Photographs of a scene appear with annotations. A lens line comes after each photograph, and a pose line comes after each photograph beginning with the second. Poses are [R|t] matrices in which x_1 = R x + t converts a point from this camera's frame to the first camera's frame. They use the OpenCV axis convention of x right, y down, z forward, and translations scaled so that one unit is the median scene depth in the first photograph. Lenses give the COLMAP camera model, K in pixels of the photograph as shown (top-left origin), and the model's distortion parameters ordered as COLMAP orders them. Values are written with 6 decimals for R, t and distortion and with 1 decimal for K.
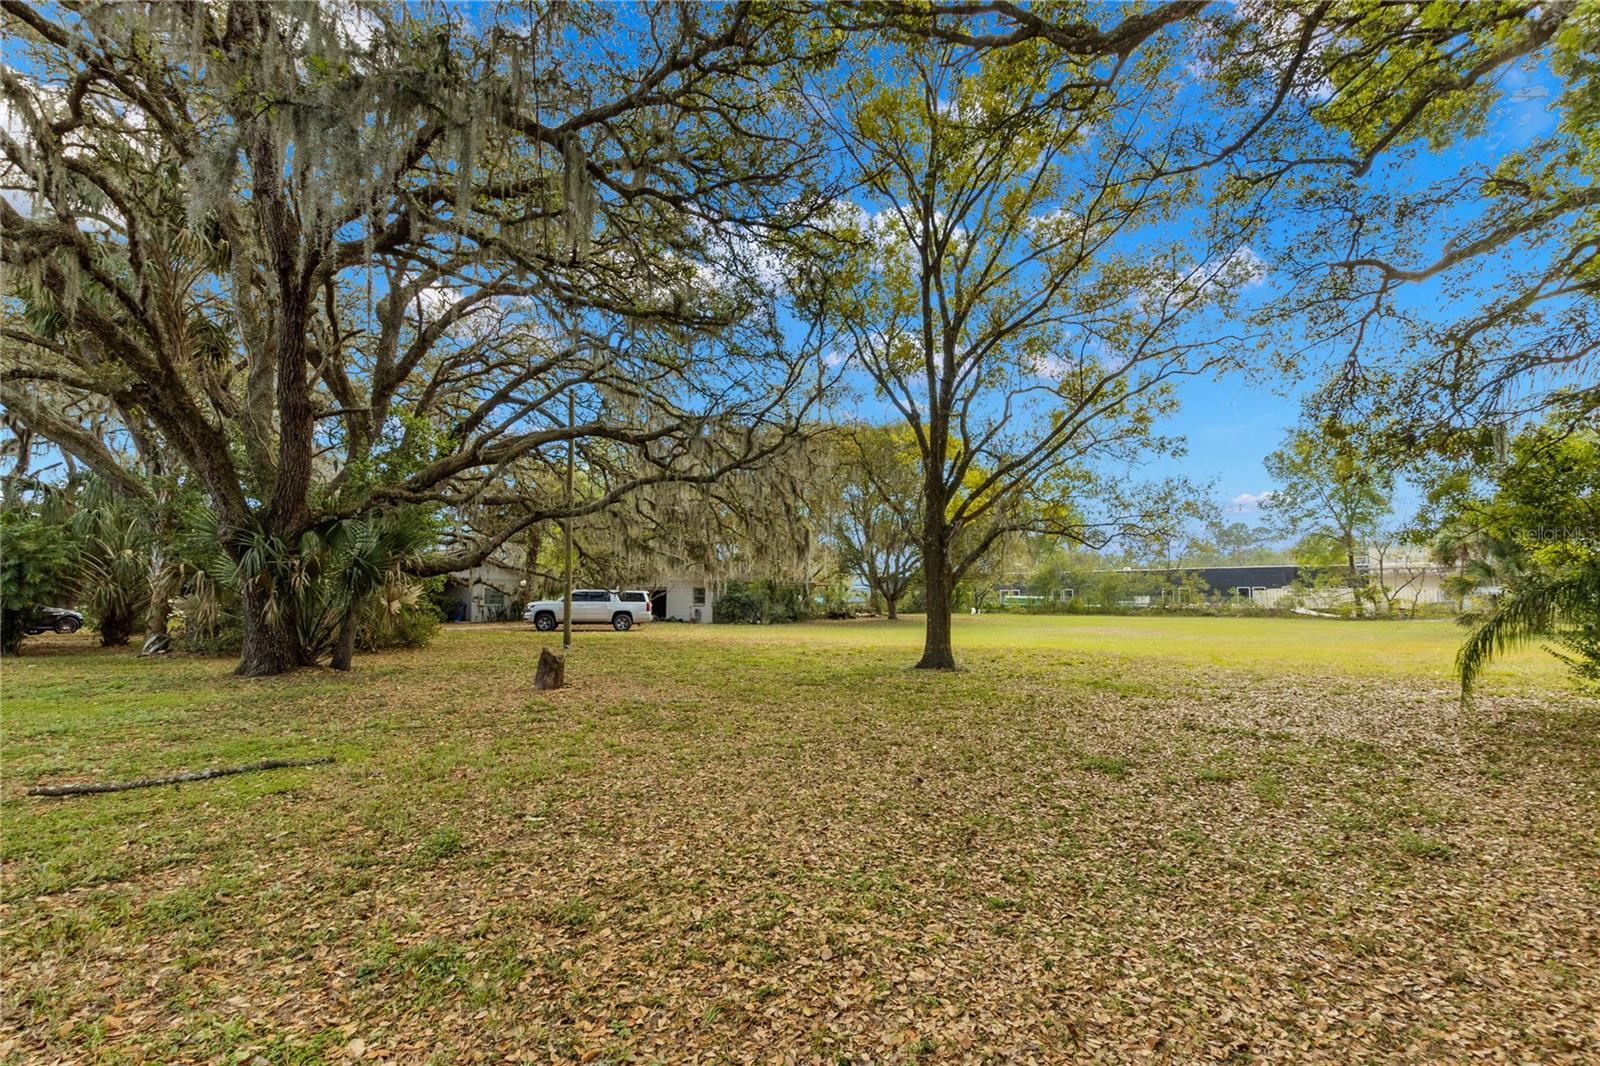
lens RADIAL K [[719.6, 0, 805.7], [0, 719.6, 524.7], [0, 0, 1]] dist [-0.013615, -0.000504]
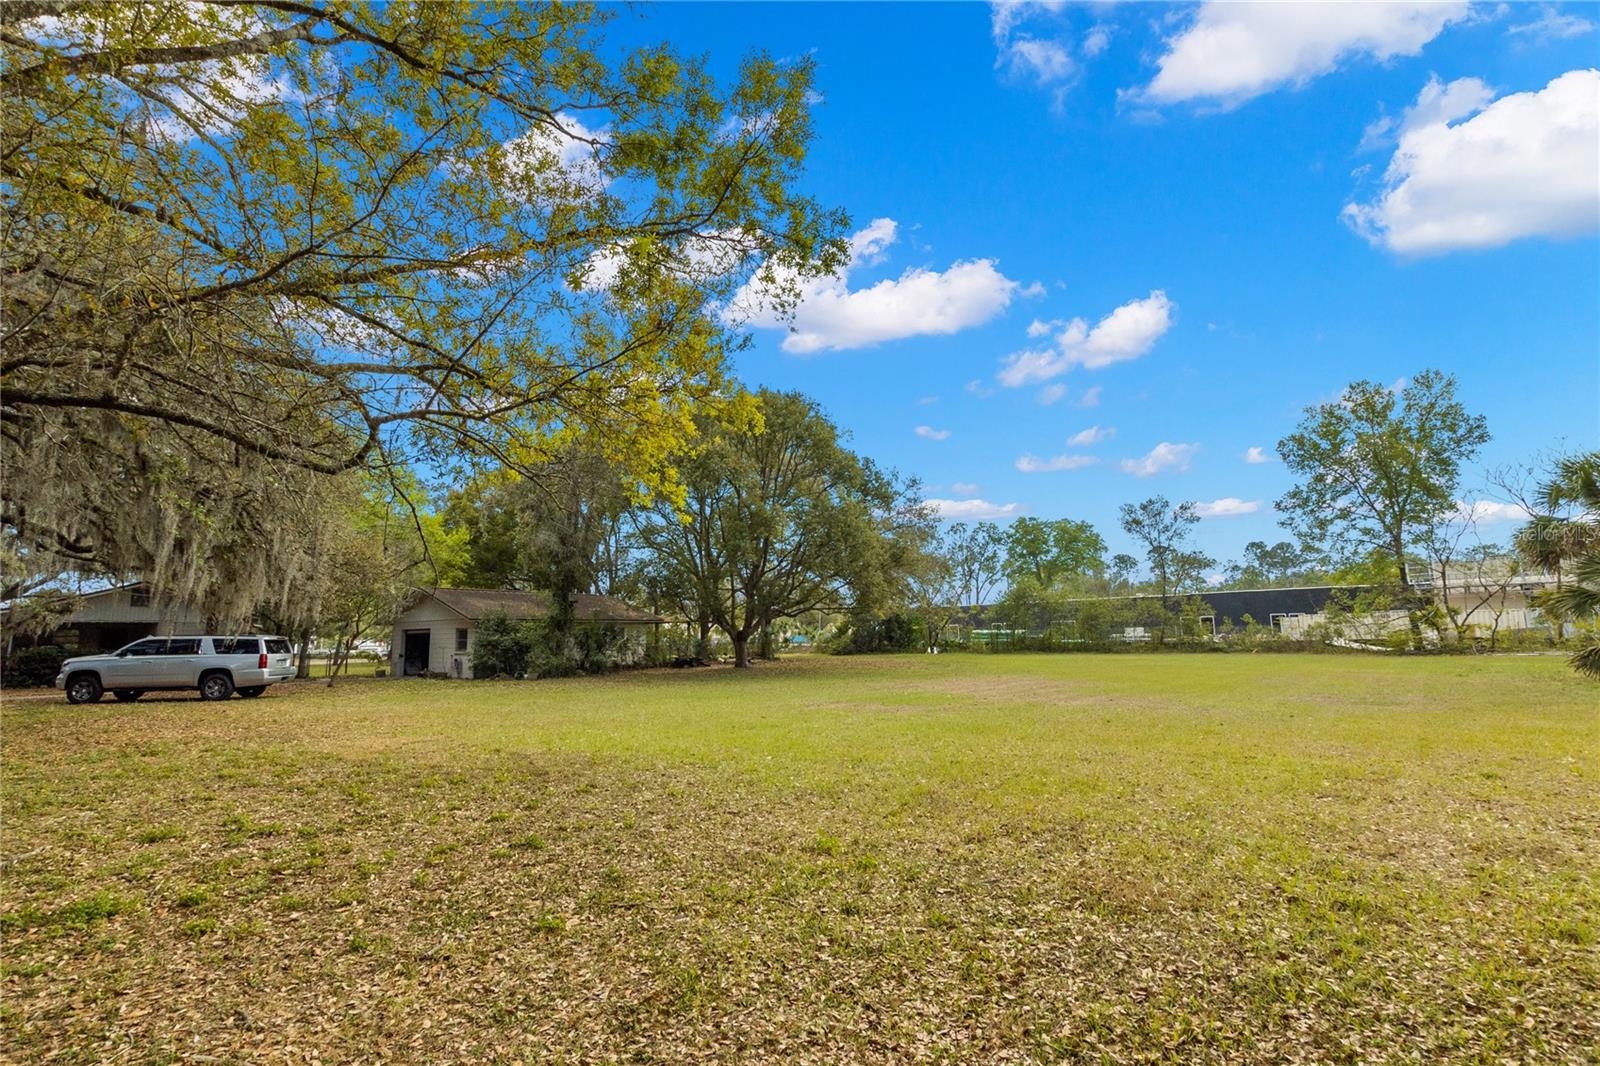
lens RADIAL K [[719.6, 0, 815.0], [0, 719.6, 532.2], [0, 0, 1]] dist [-0.013615, -0.000504]
pose [[0.998924, -0.024593, -0.039323, 0.178350], [0.023031, 0.998947, -0.039684, 0.021393], [0.040257, 0.038736, 0.998438, 0.226458]]
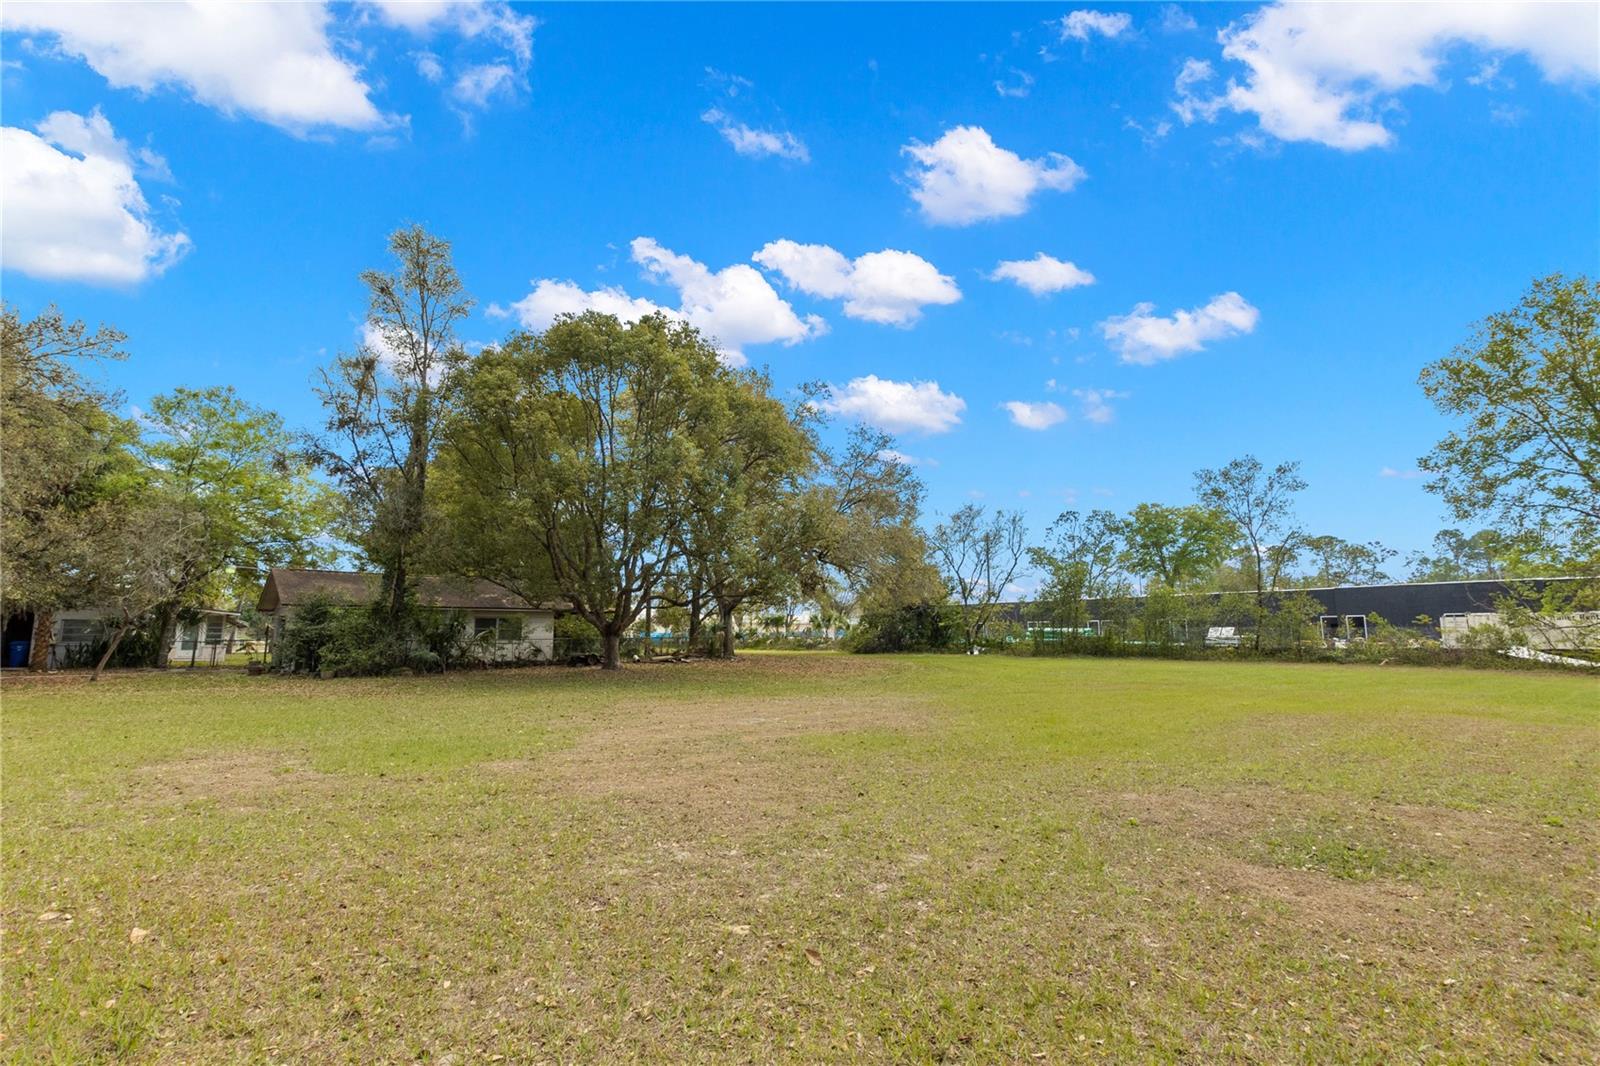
lens RADIAL K [[719.6, 0, 792.9], [0, 719.6, 538.6], [0, 0, 1]] dist [-0.013615, -0.000504]
pose [[0.970796, -0.032664, -0.237674, 0.305870], [0.026443, 0.999220, -0.029317, 0.037153], [0.238447, 0.022176, 0.970902, 0.366958]]
